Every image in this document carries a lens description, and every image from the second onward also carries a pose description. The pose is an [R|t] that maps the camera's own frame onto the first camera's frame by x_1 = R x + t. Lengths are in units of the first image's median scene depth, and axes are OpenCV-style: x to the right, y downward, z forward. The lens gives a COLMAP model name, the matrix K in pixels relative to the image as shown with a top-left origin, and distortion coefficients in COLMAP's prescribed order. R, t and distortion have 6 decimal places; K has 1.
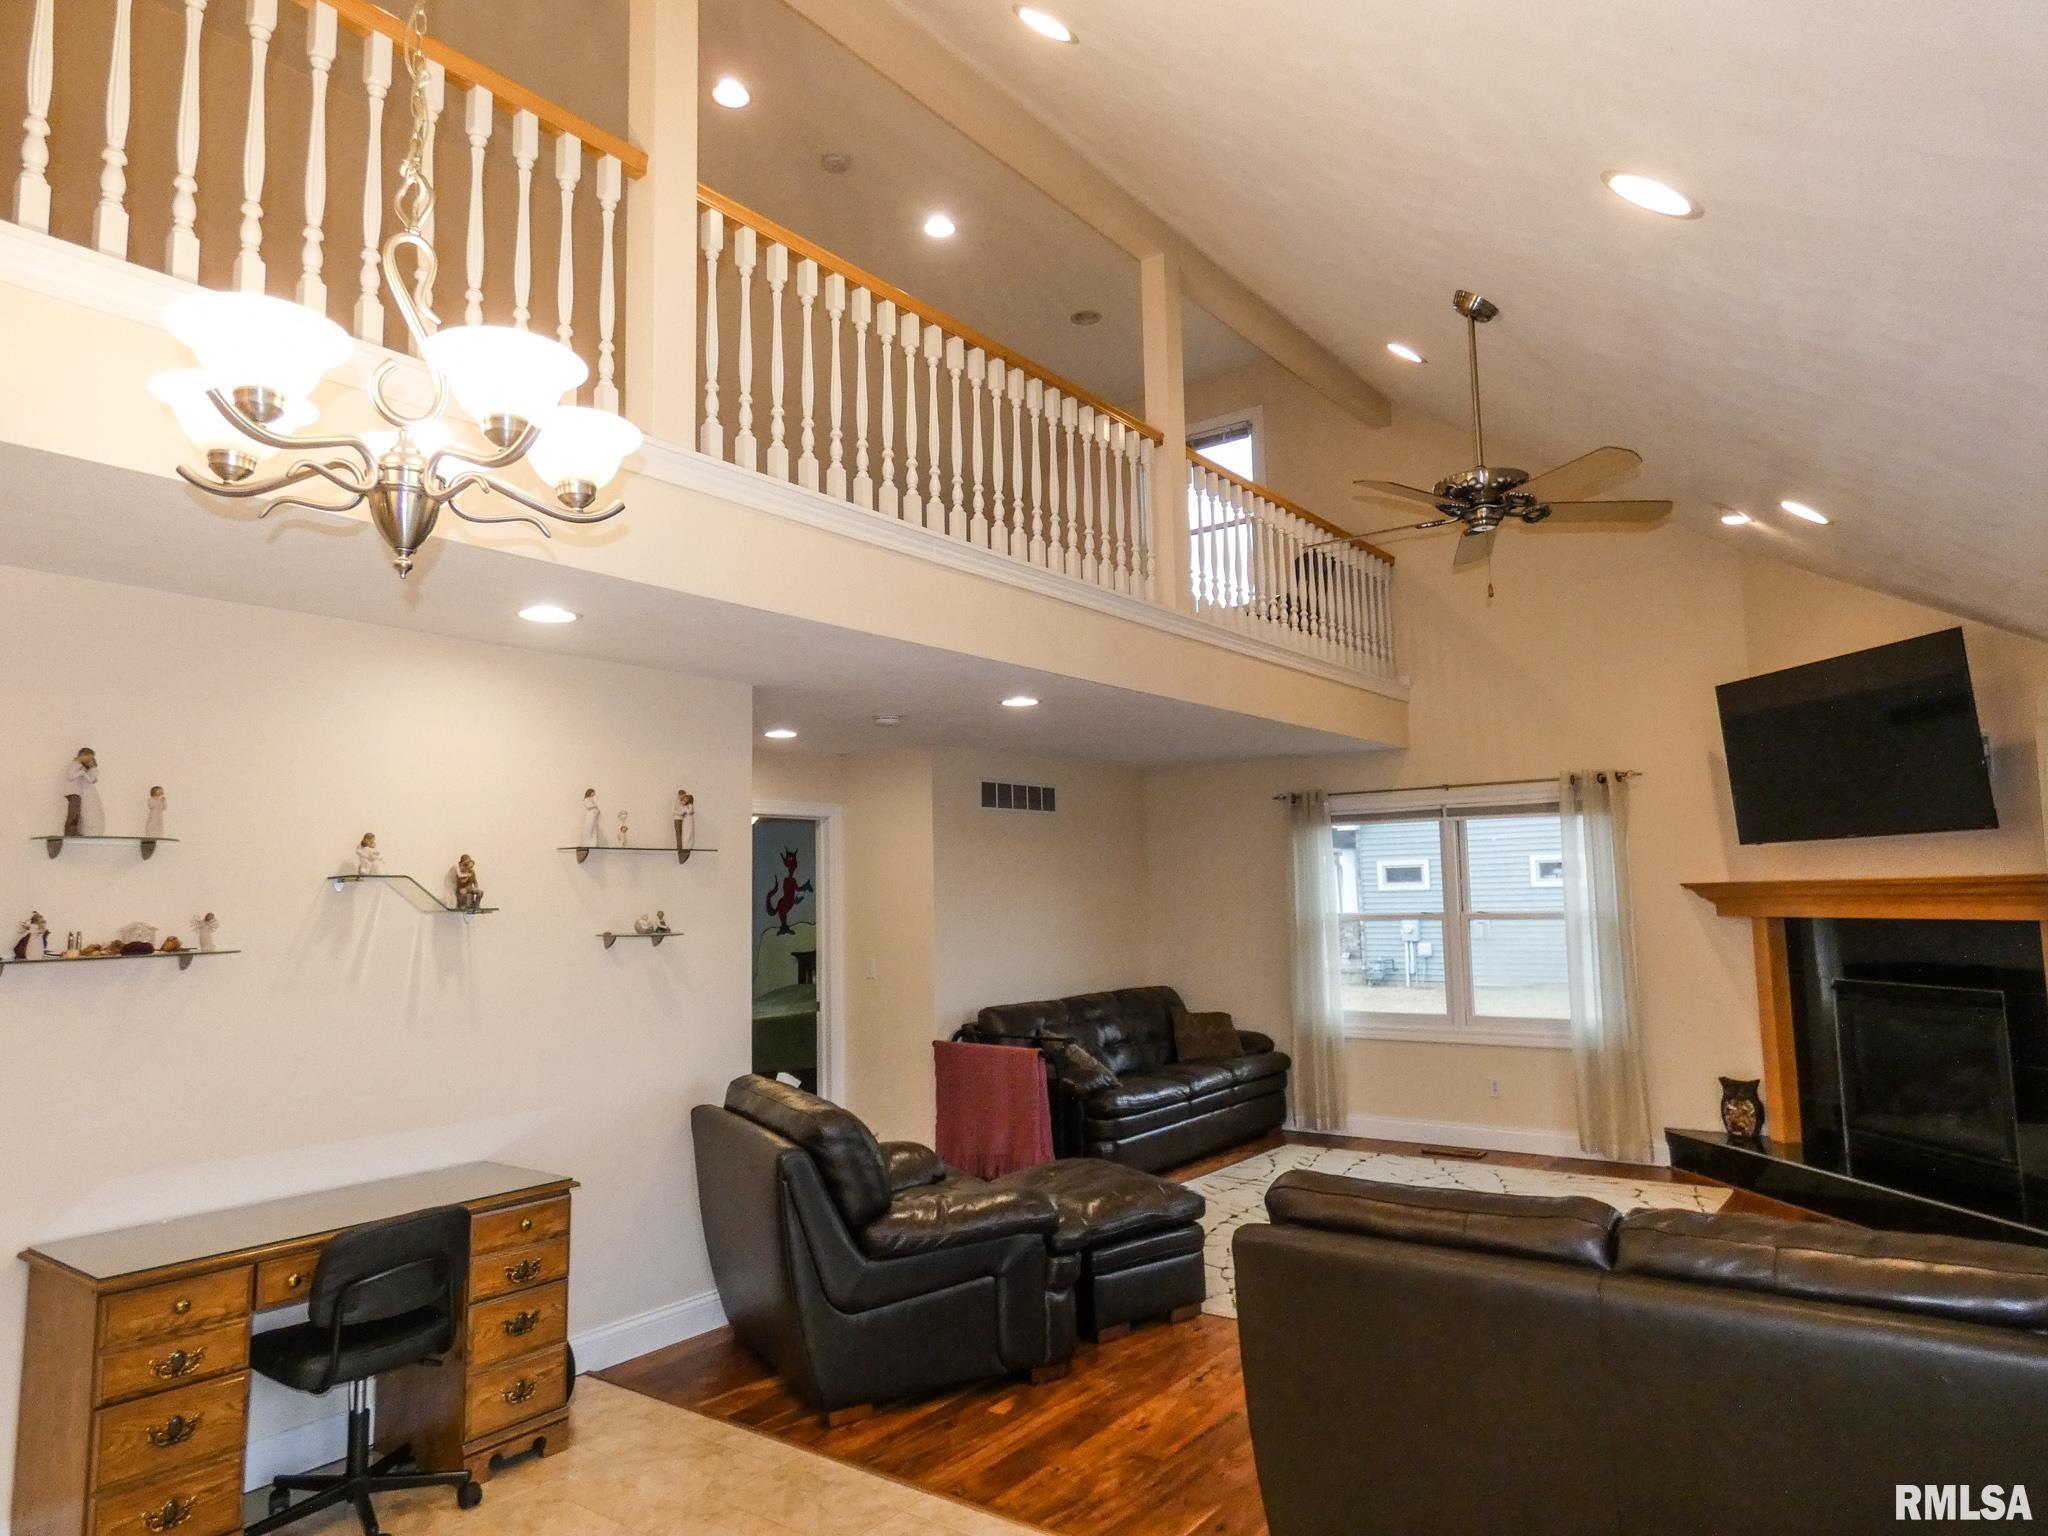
lens RADIAL K [[1241.8, 0, 1024.0], [0, 1241.8, 768.0], [0, 0, 1]] dist [-0.011791, -0.001328]
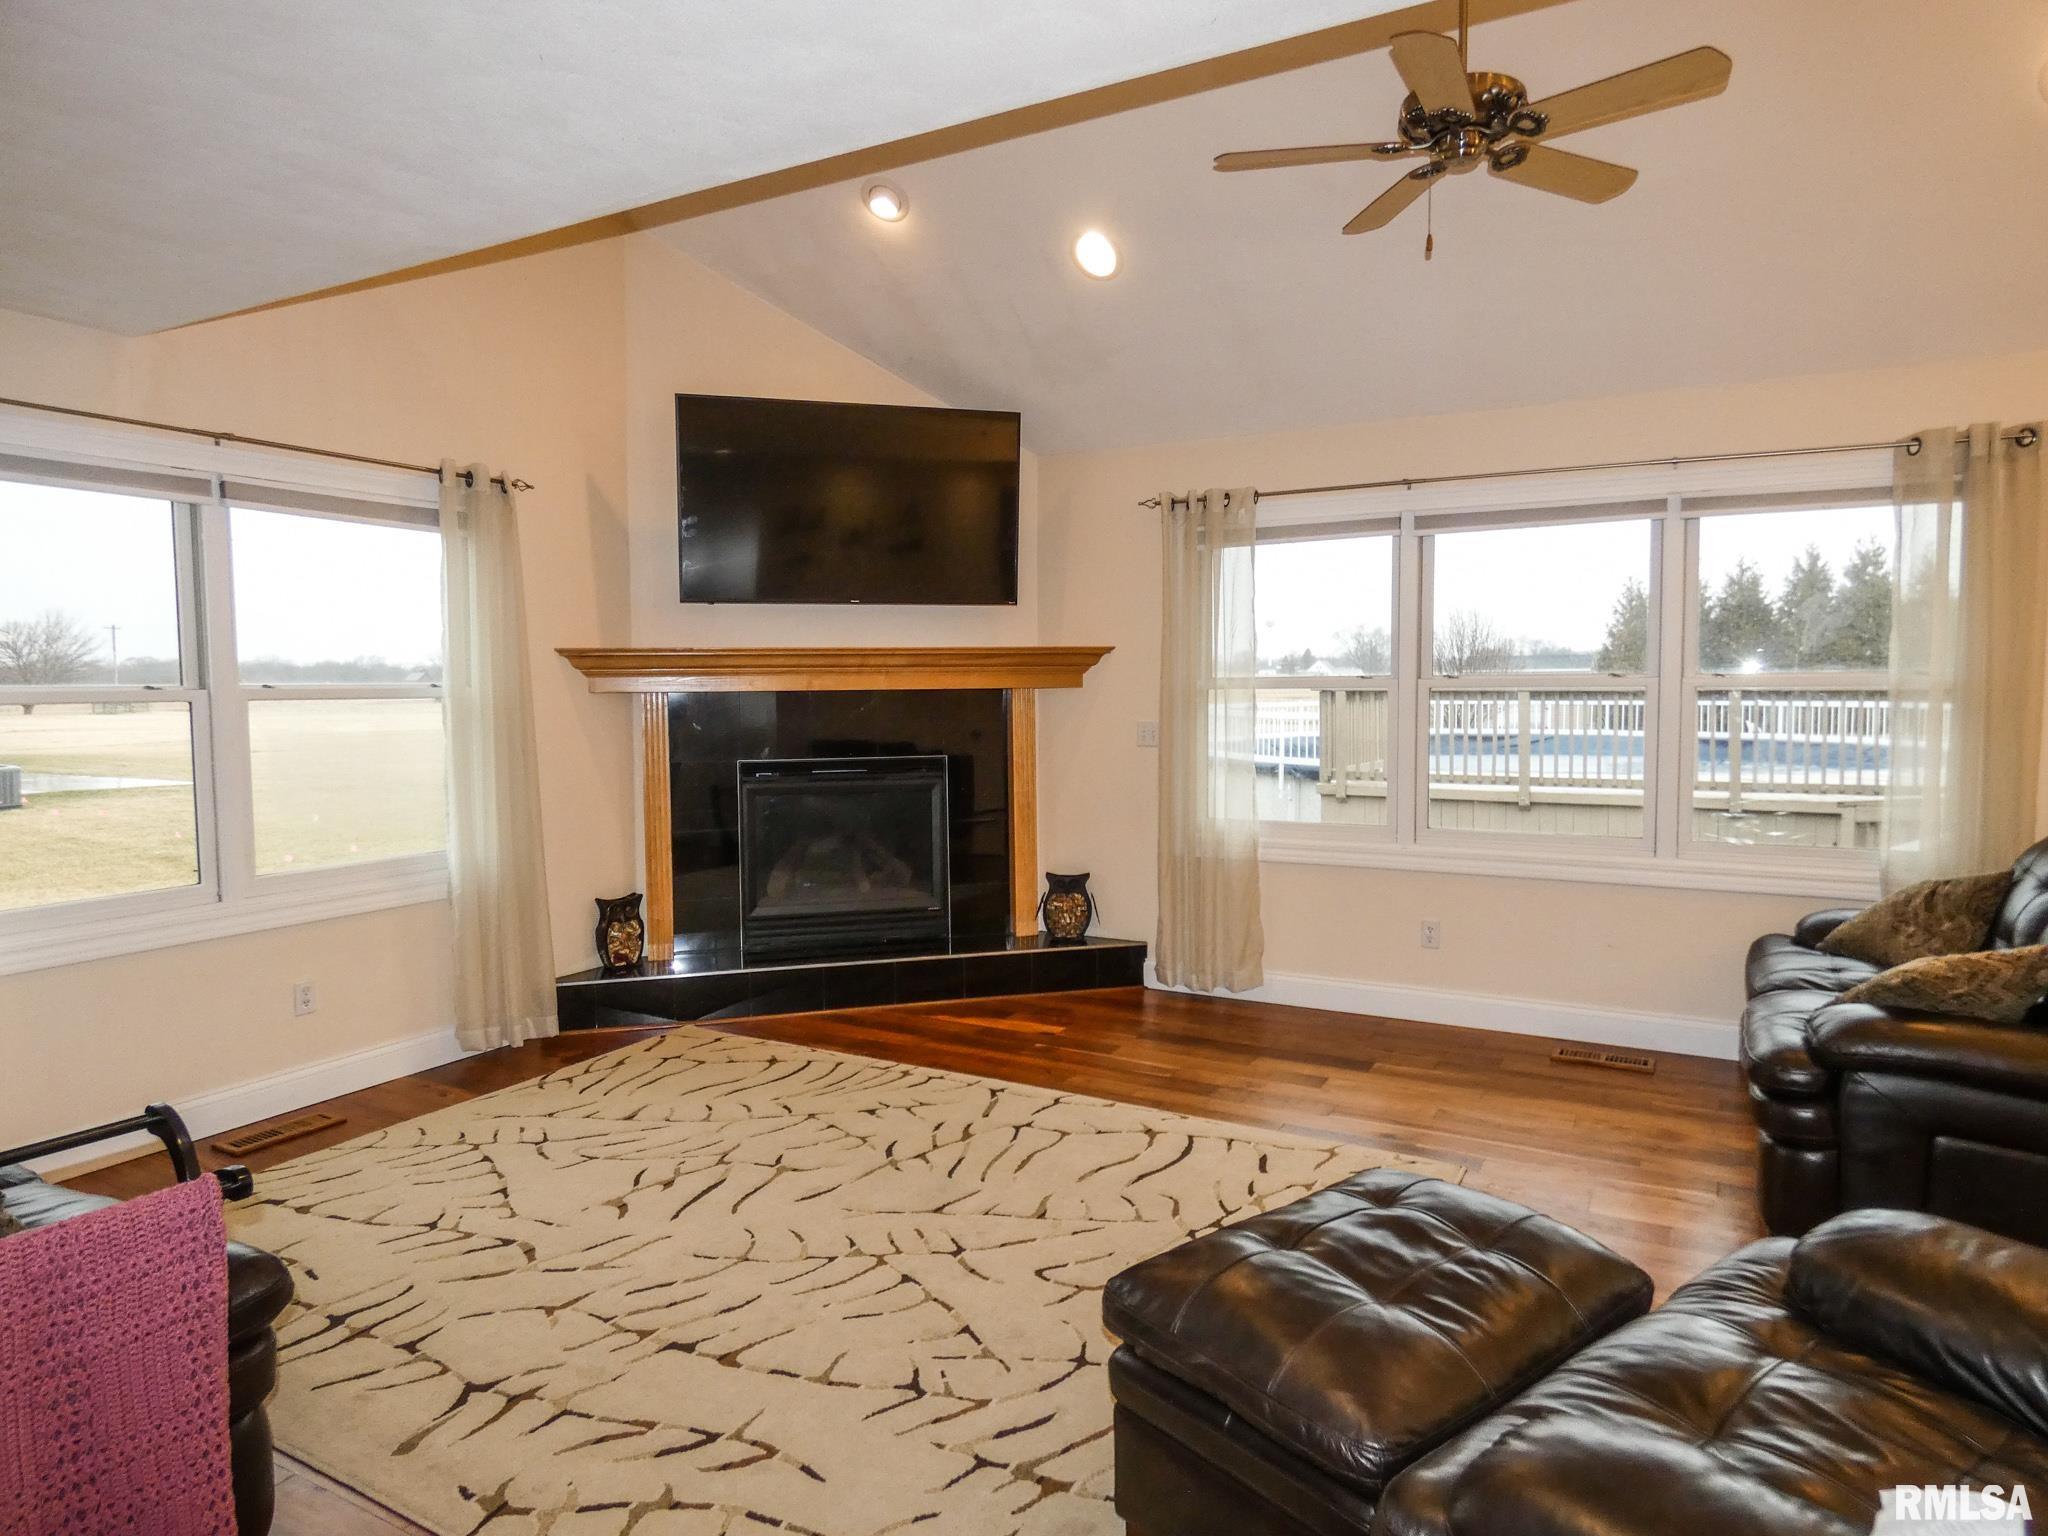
lens RADIAL K [[1241.8, 0, 1024.0], [0, 1241.8, 768.0], [0, 0, 1]] dist [-0.011791, -0.001328]
pose [[-0.083144, -0.044945, 0.995523, -0.222723], [-0.104590, 0.993859, 0.036135, 0.109467], [-0.991034, -0.101117, -0.087335, 0.789549]]
